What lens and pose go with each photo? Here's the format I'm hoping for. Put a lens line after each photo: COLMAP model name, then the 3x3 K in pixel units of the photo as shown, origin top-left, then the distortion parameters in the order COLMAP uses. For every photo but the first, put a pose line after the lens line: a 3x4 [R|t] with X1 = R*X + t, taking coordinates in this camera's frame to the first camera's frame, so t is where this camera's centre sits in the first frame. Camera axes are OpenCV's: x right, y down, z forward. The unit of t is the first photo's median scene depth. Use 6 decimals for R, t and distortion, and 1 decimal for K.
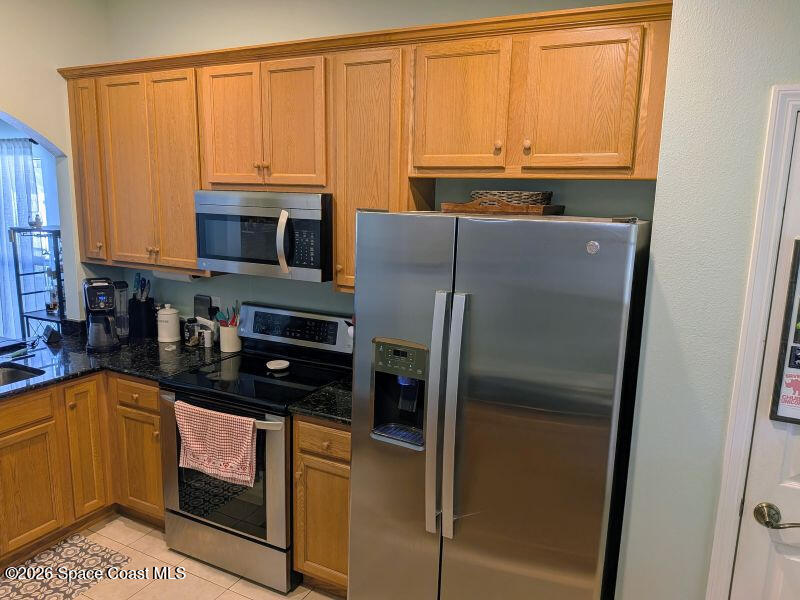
lens RADIAL K [[566.9, 0, 400.0], [0, 566.9, 300.0], [0, 0, 1]] dist [-0.048635, -0.001279]
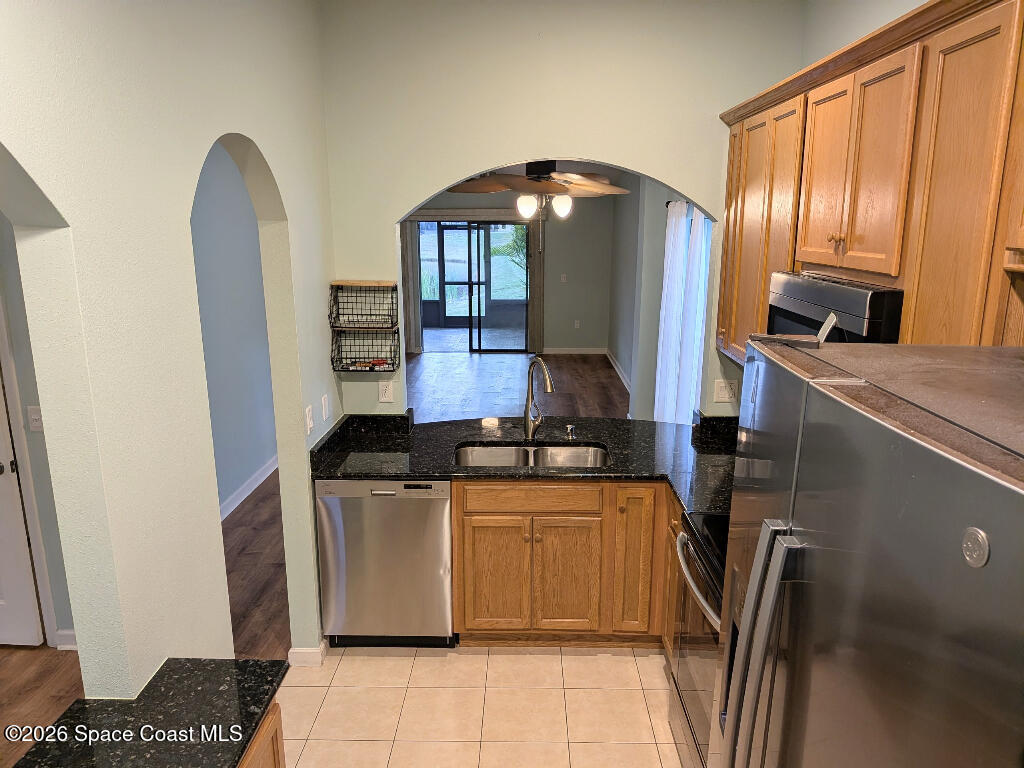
lens RADIAL K [[725.7, 0, 512.0], [0, 725.7, 384.0], [0, 0, 1]] dist [-0.048635, -0.001279]
pose [[0.408520, 0.168806, -0.897004, 0.354146], [-0.151613, 0.981647, 0.115687, -0.115955], [0.900069, 0.088737, 0.426615, 0.344503]]
